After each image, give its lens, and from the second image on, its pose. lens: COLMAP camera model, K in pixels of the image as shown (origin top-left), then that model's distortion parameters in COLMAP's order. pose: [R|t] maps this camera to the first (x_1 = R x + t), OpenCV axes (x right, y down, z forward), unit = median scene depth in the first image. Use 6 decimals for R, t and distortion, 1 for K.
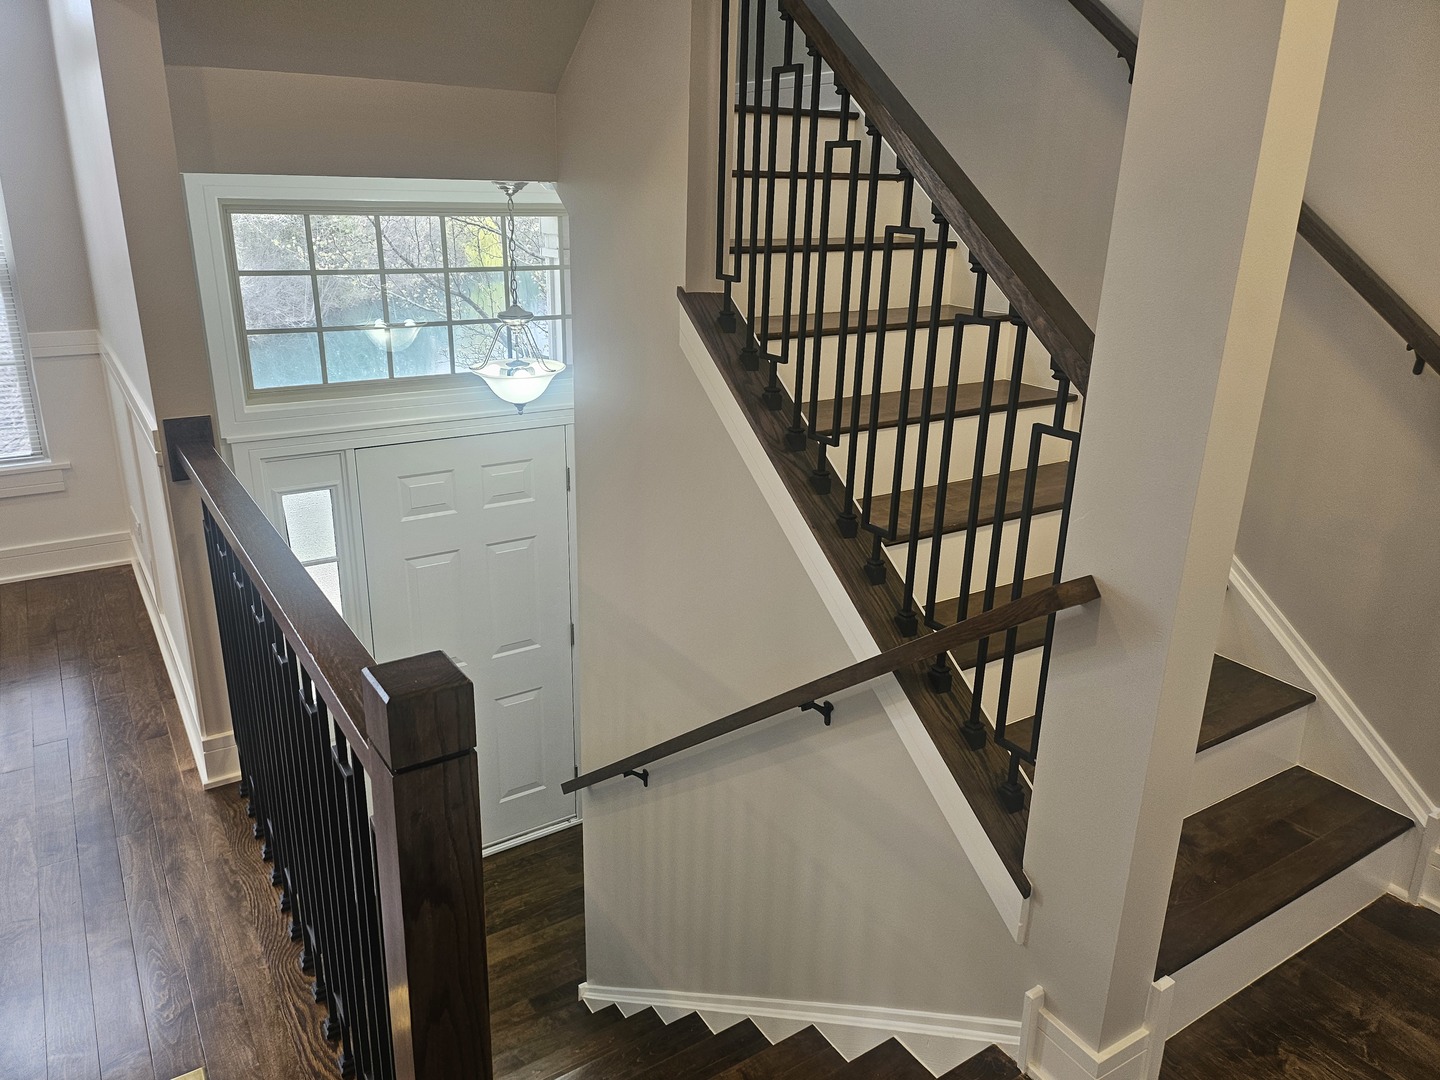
lens RADIAL K [[1012.1, 0, 692.8], [0, 1012.1, 536.6], [0, 0, 1]] dist [0.003727, 0.000149]
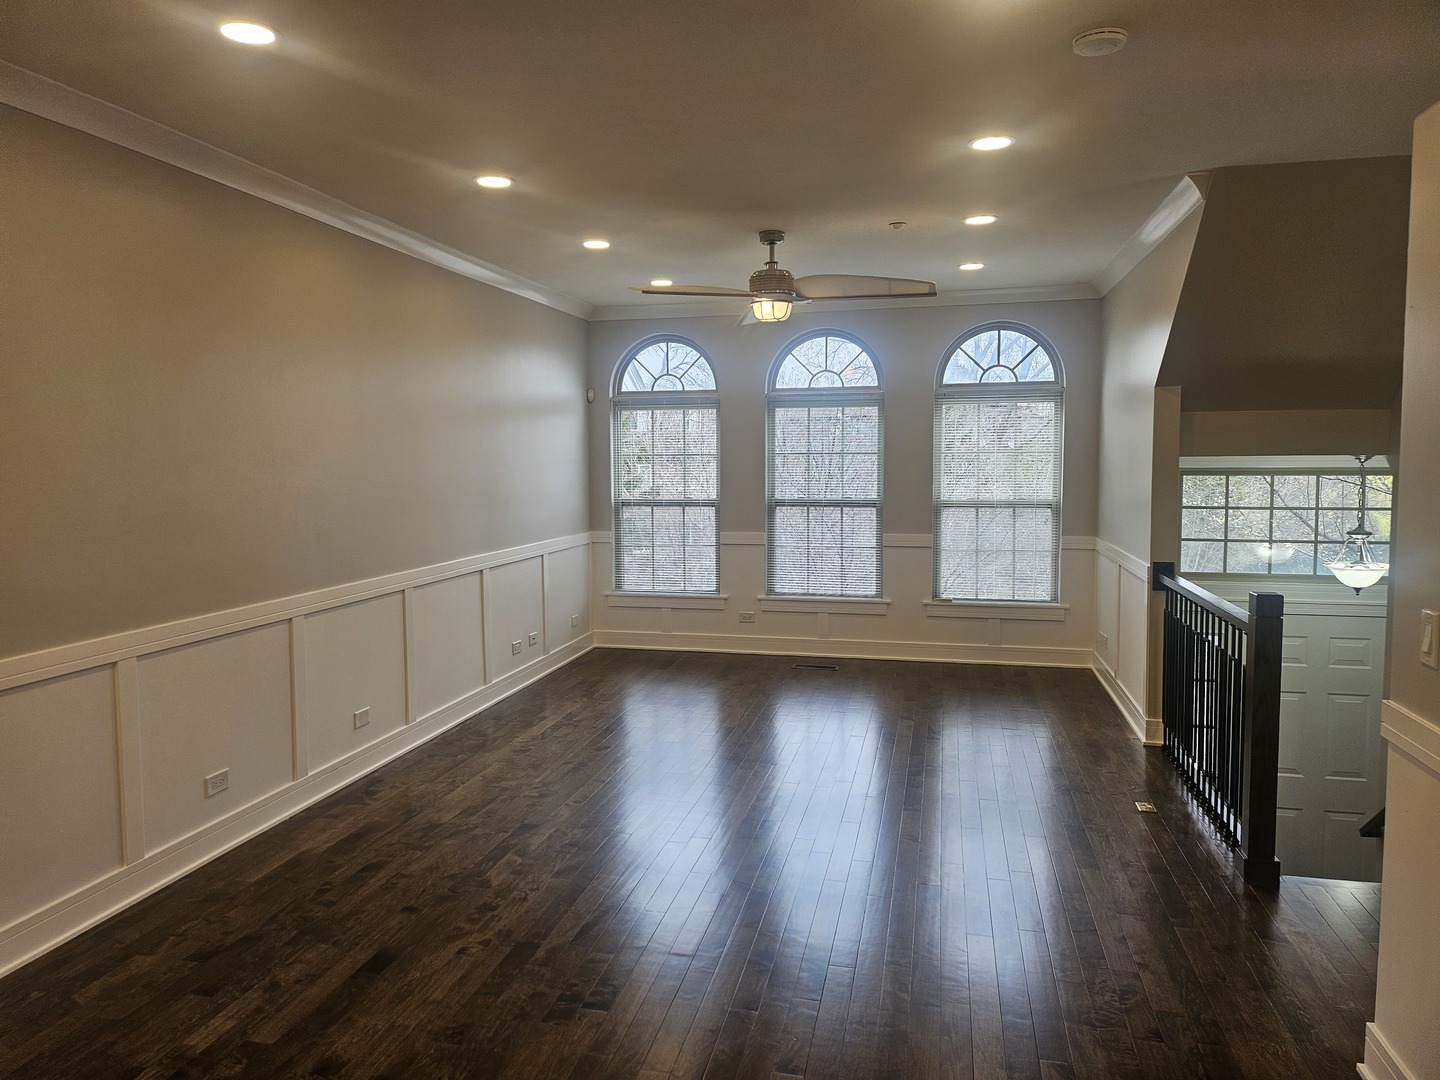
lens RADIAL K [[1012.1, 0, 692.8], [0, 1012.1, 536.6], [0, 0, 1]] dist [0.003727, 0.000149]
pose [[0.690310, 0.033517, -0.722737, 0.263778], [-0.215253, 0.963208, -0.160926, 0.279931], [0.690752, 0.266660, 0.672127, -0.833876]]
